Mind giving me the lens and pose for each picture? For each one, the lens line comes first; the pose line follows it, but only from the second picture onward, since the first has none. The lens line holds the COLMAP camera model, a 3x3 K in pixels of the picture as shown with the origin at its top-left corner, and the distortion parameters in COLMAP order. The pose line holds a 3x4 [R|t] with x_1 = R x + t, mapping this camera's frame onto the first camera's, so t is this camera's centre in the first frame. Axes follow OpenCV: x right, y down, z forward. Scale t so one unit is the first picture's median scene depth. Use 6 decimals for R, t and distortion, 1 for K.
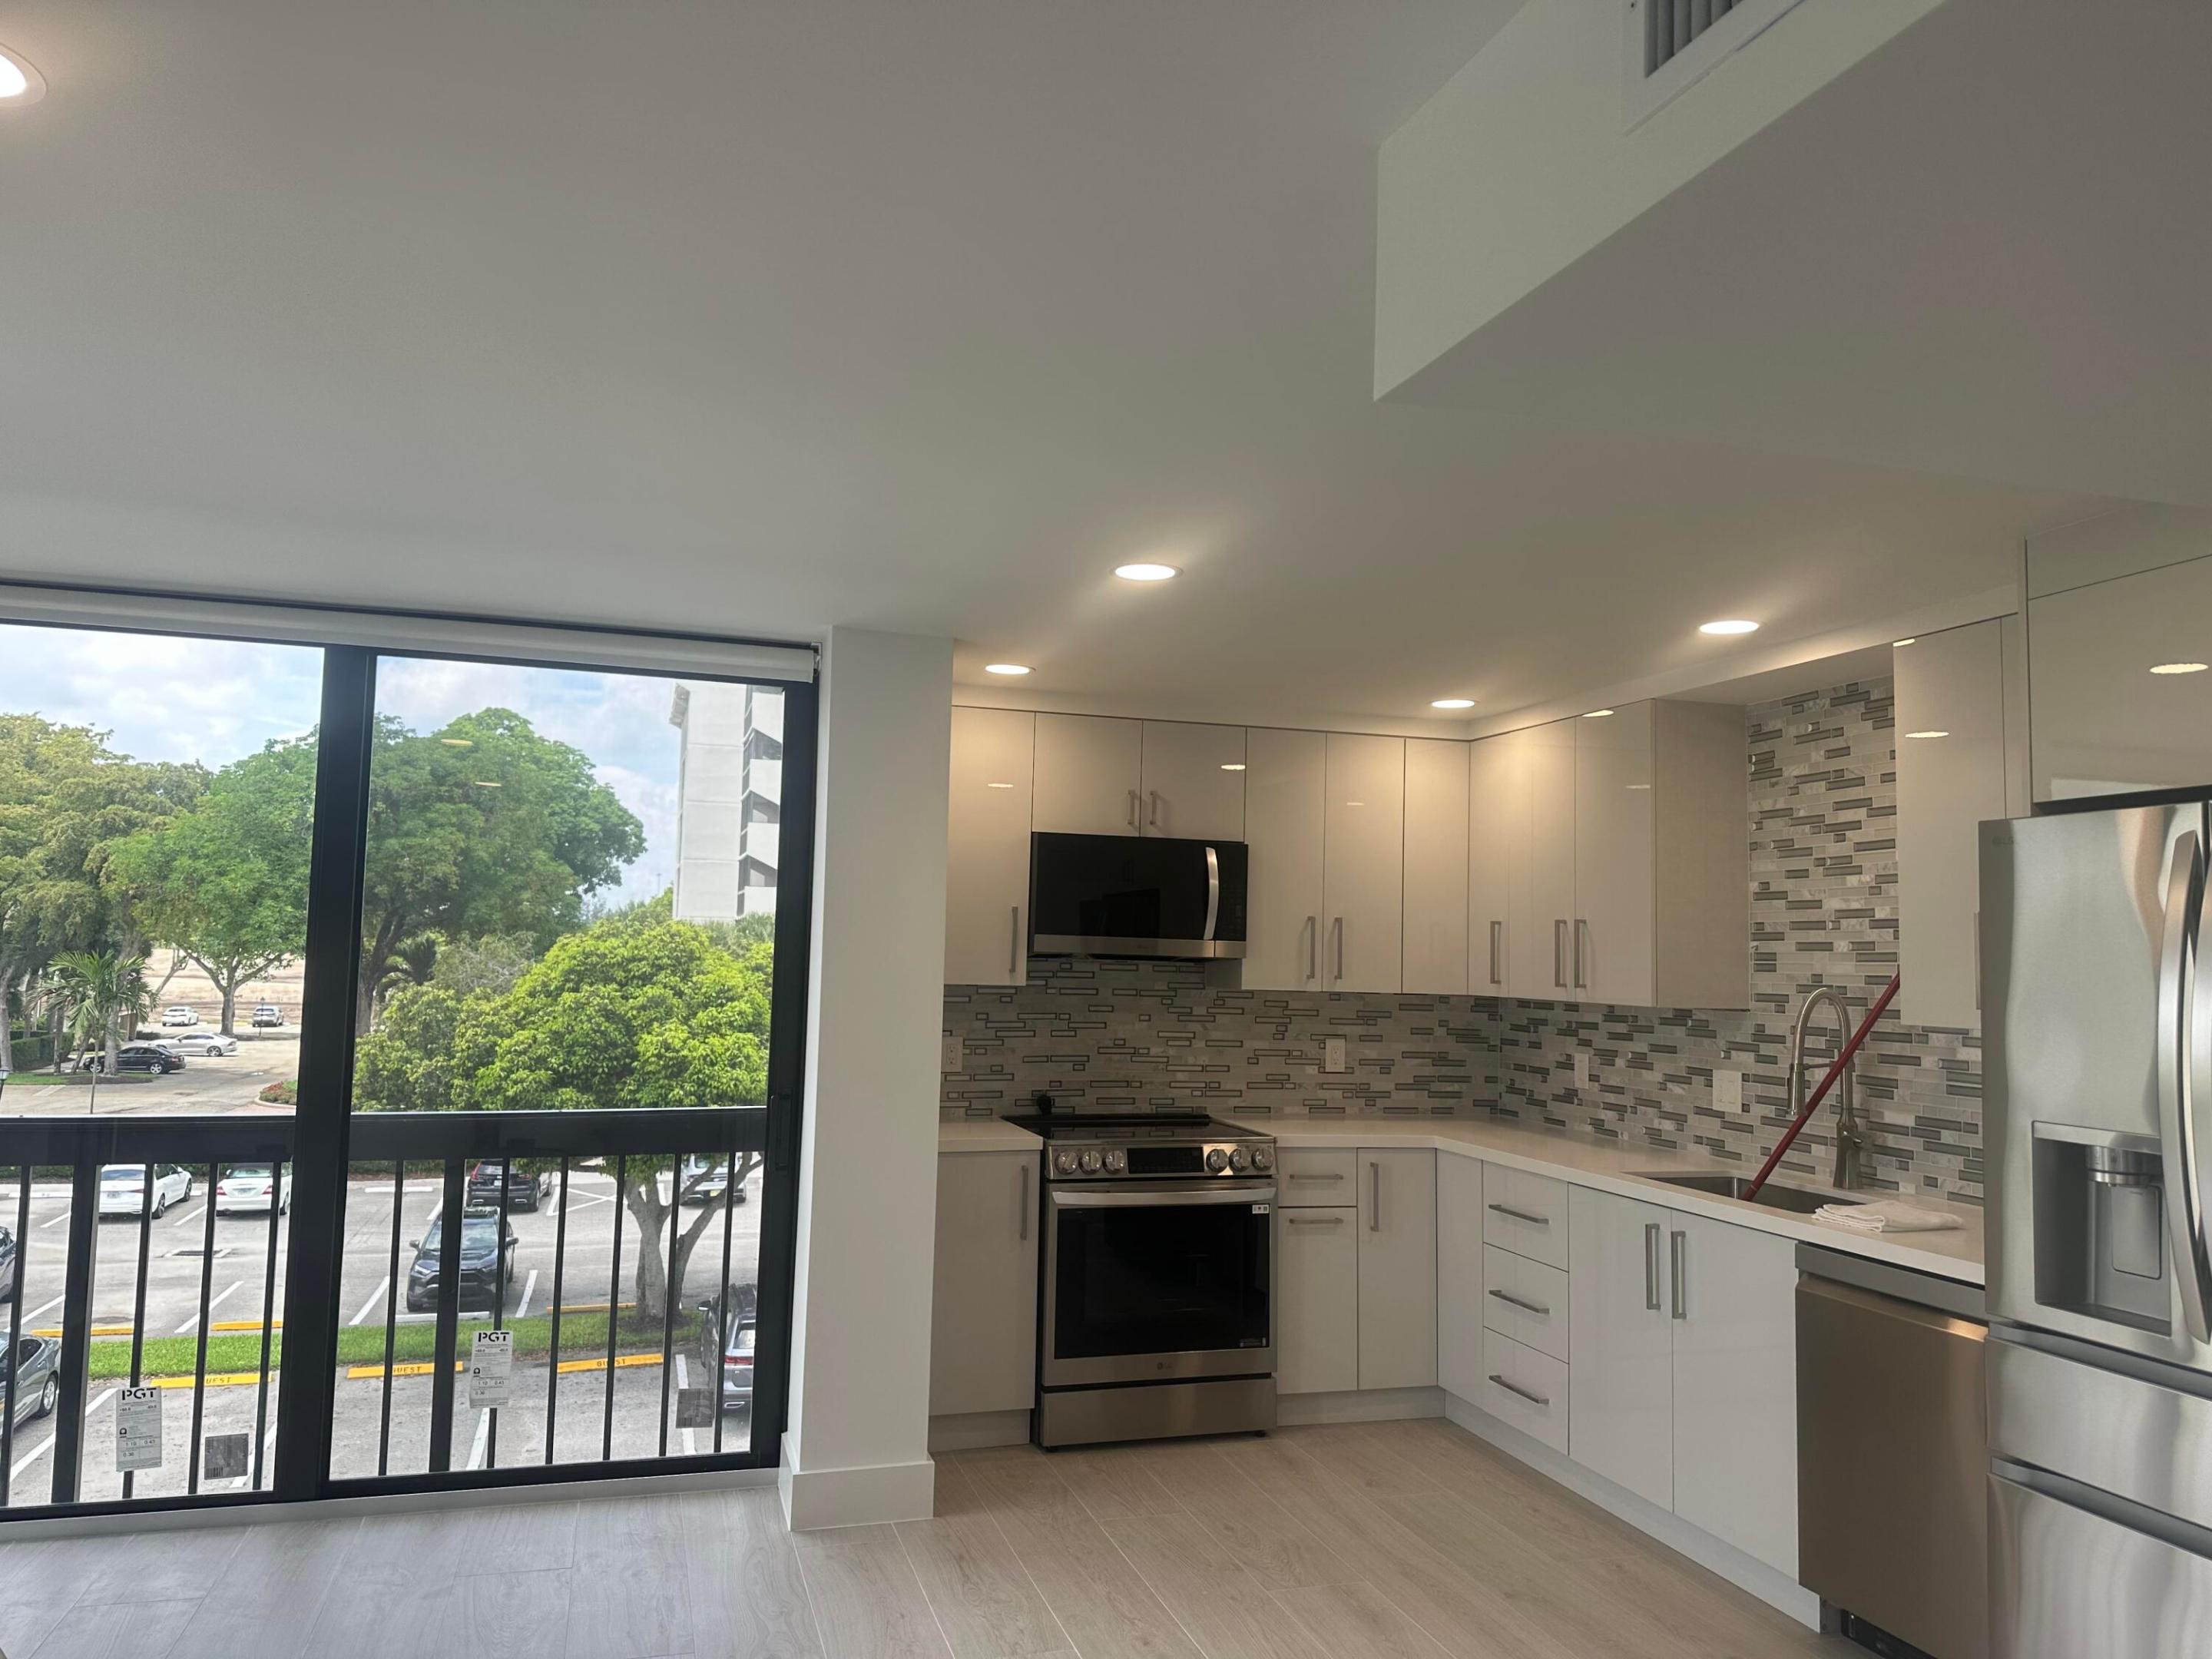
lens RADIAL K [[1569.8, 0, 1097.4], [0, 1569.8, 823.5], [0, 0, 1]] dist [0.126372, -0.159750]
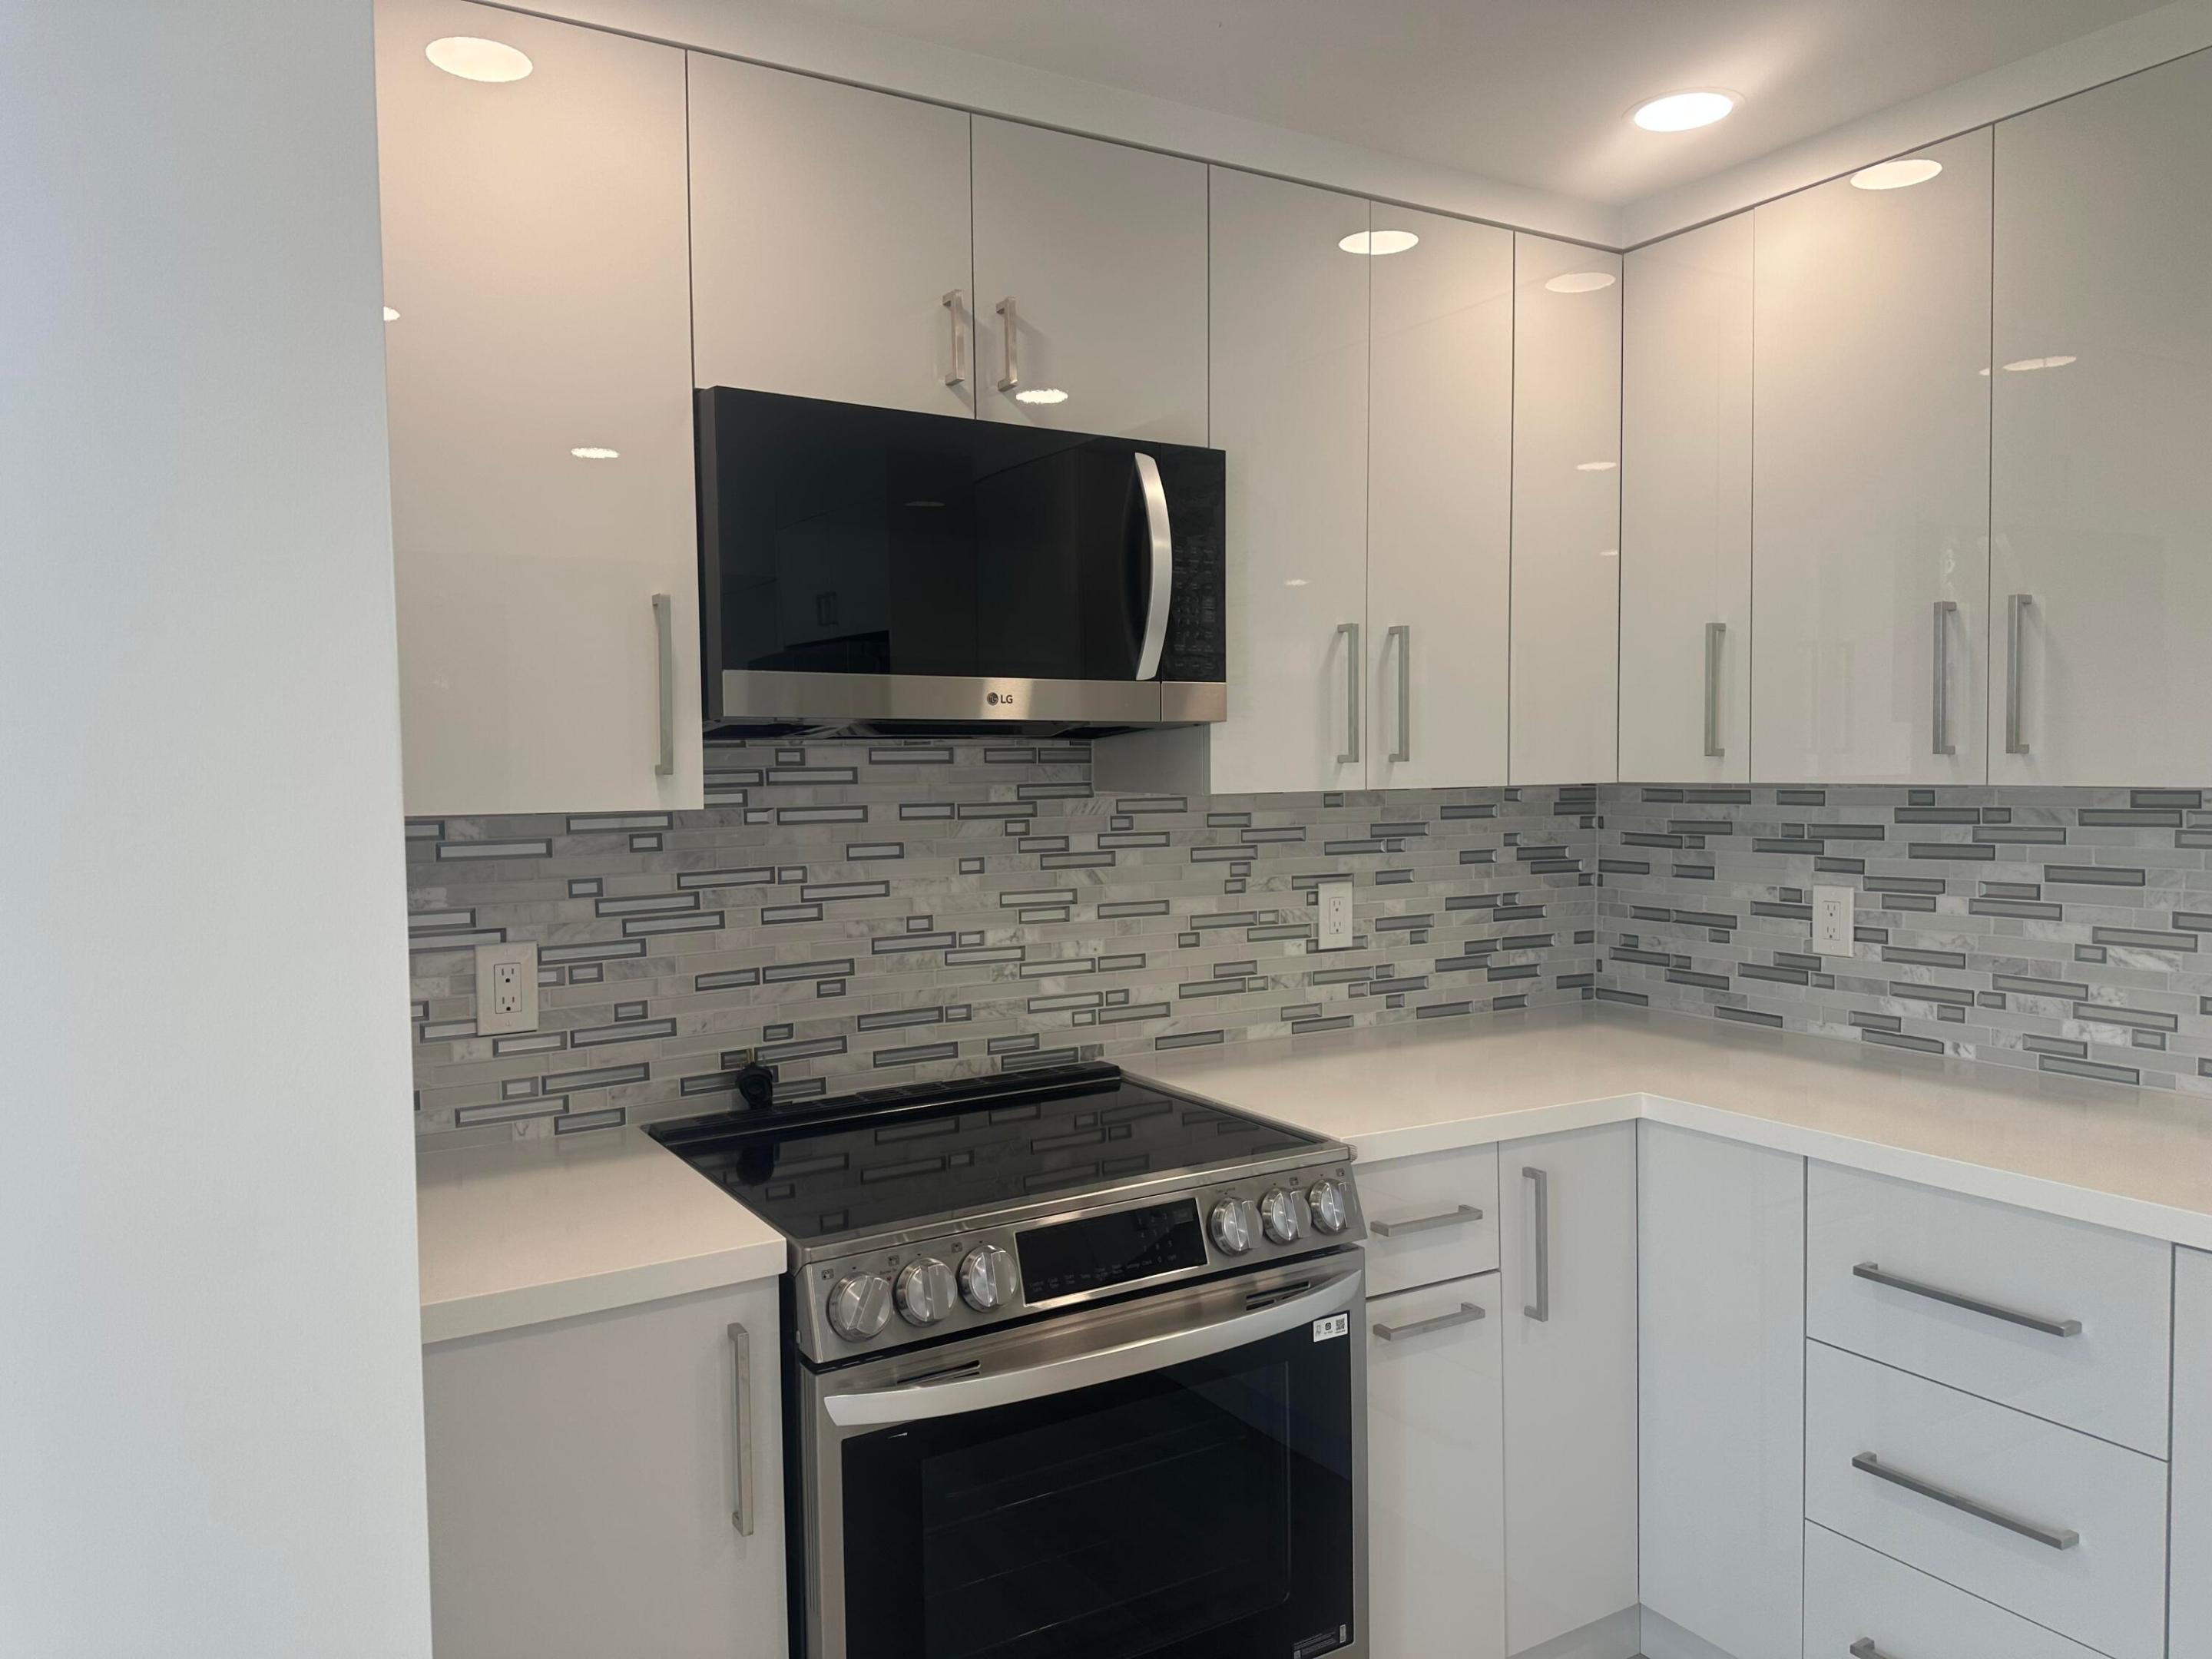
lens RADIAL K [[1569.8, 0, 1097.4], [0, 1569.8, 823.5], [0, 0, 1]] dist [0.126372, -0.159750]
pose [[0.971187, -0.047728, 0.233492, -0.038759], [0.017962, 0.991614, 0.127983, 0.054901], [-0.237642, -0.120101, 0.963899, 0.561295]]
